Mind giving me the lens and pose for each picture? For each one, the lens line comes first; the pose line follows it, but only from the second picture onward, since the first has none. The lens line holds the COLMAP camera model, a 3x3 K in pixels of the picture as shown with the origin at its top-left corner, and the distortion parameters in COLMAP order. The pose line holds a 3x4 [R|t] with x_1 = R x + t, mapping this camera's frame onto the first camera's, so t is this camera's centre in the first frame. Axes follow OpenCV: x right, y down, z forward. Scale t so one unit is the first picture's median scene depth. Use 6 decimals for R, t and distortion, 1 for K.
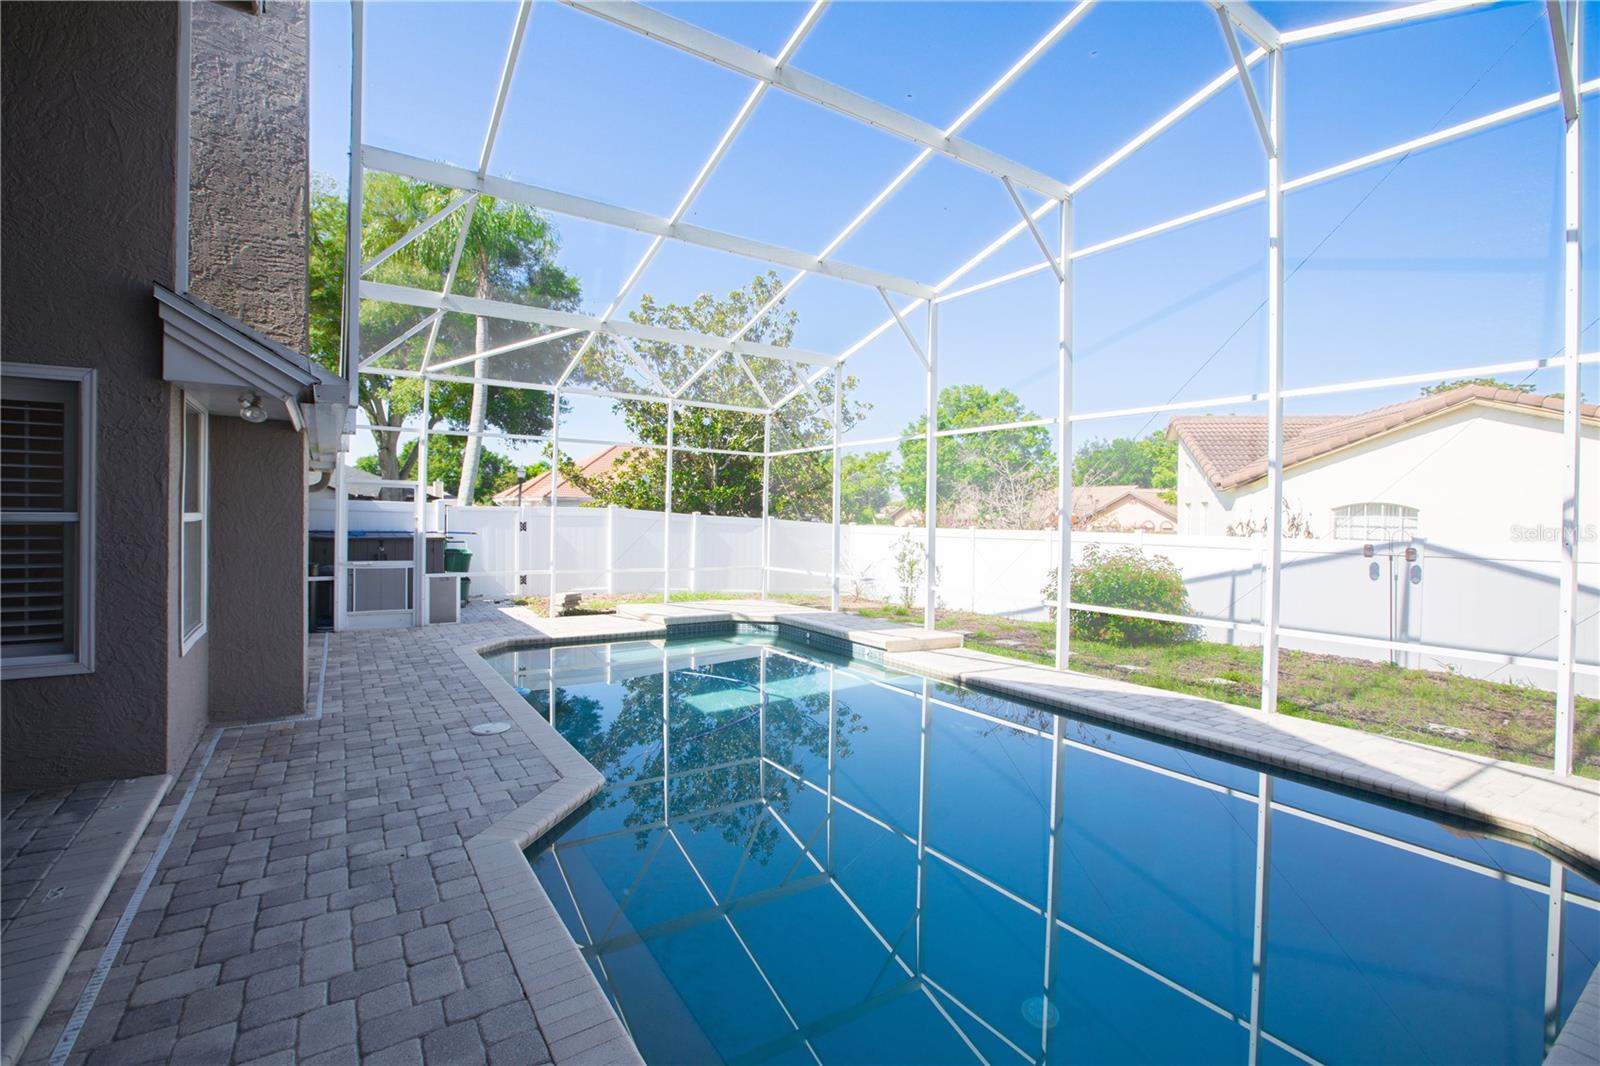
lens RADIAL K [[718.5, 0, 802.7], [0, 718.5, 522.5], [0, 0, 1]] dist [-0.005911, -0.000696]
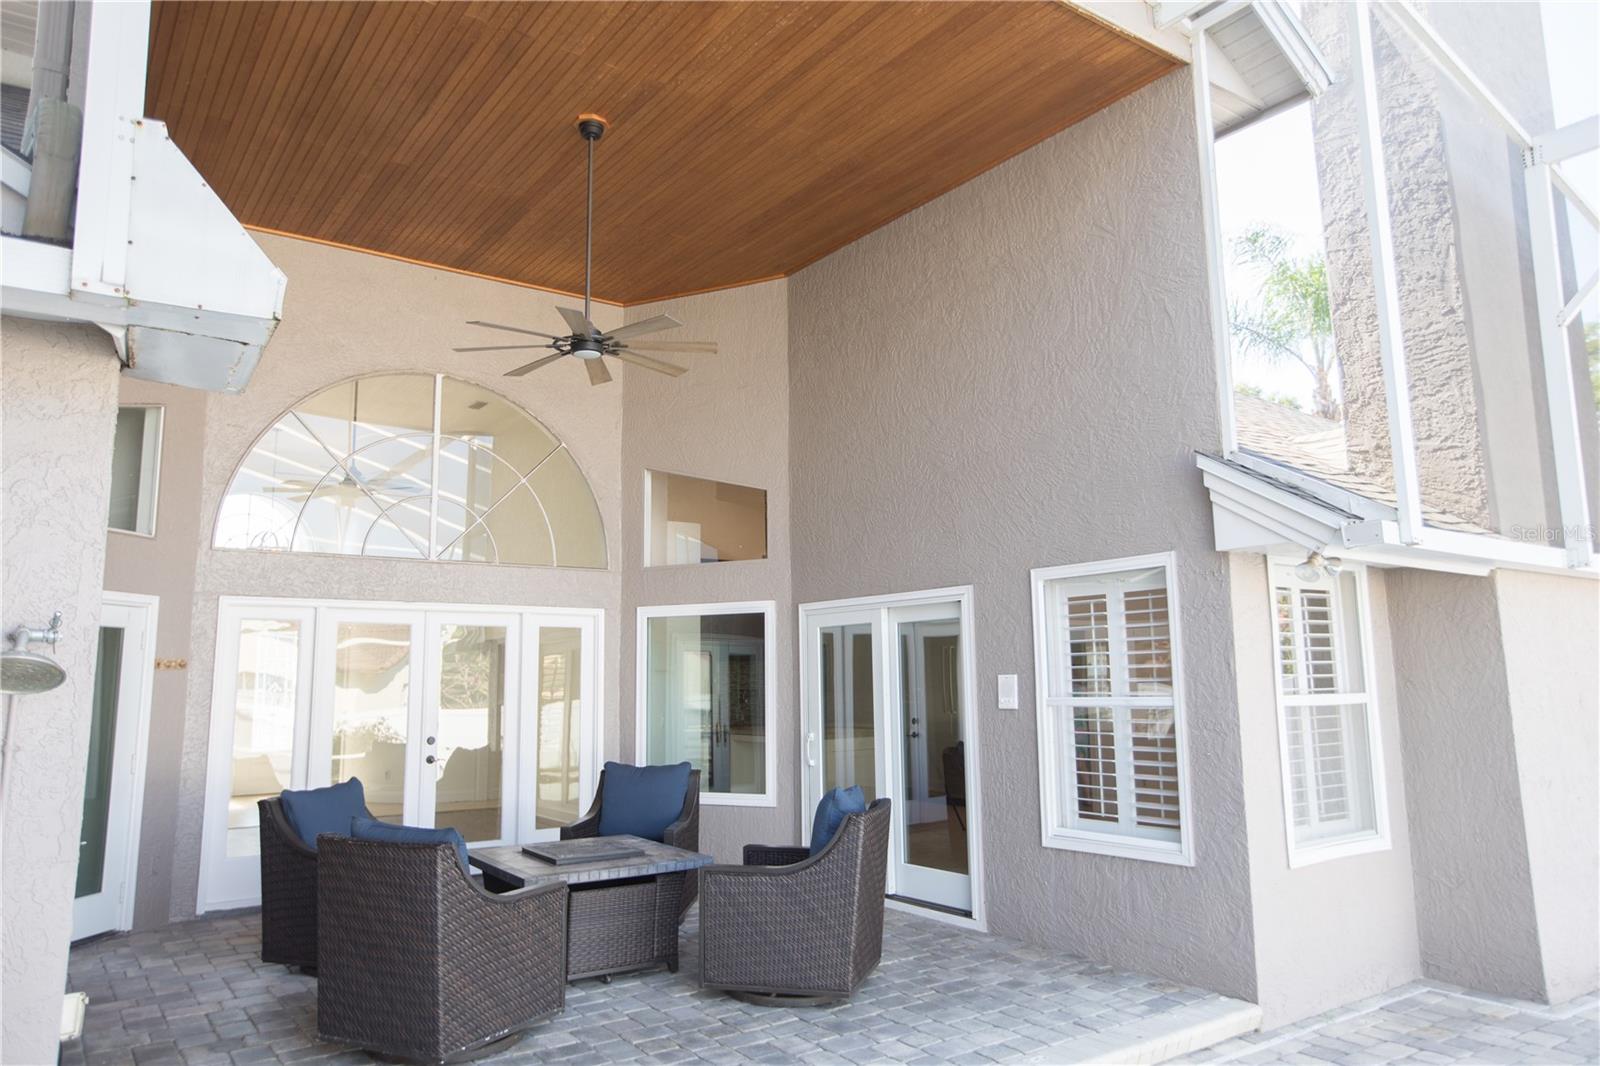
lens RADIAL K [[1104.4, 0, 800.1], [0, 1104.4, 532.3], [0, 0, 1]] dist [0.010136, 0.004225]
pose [[0.032782, -0.152565, -0.987750, 0.369406], [0.003187, 0.988292, -0.152543, -0.005223], [0.999457, 0.001853, 0.032884, 0.303159]]
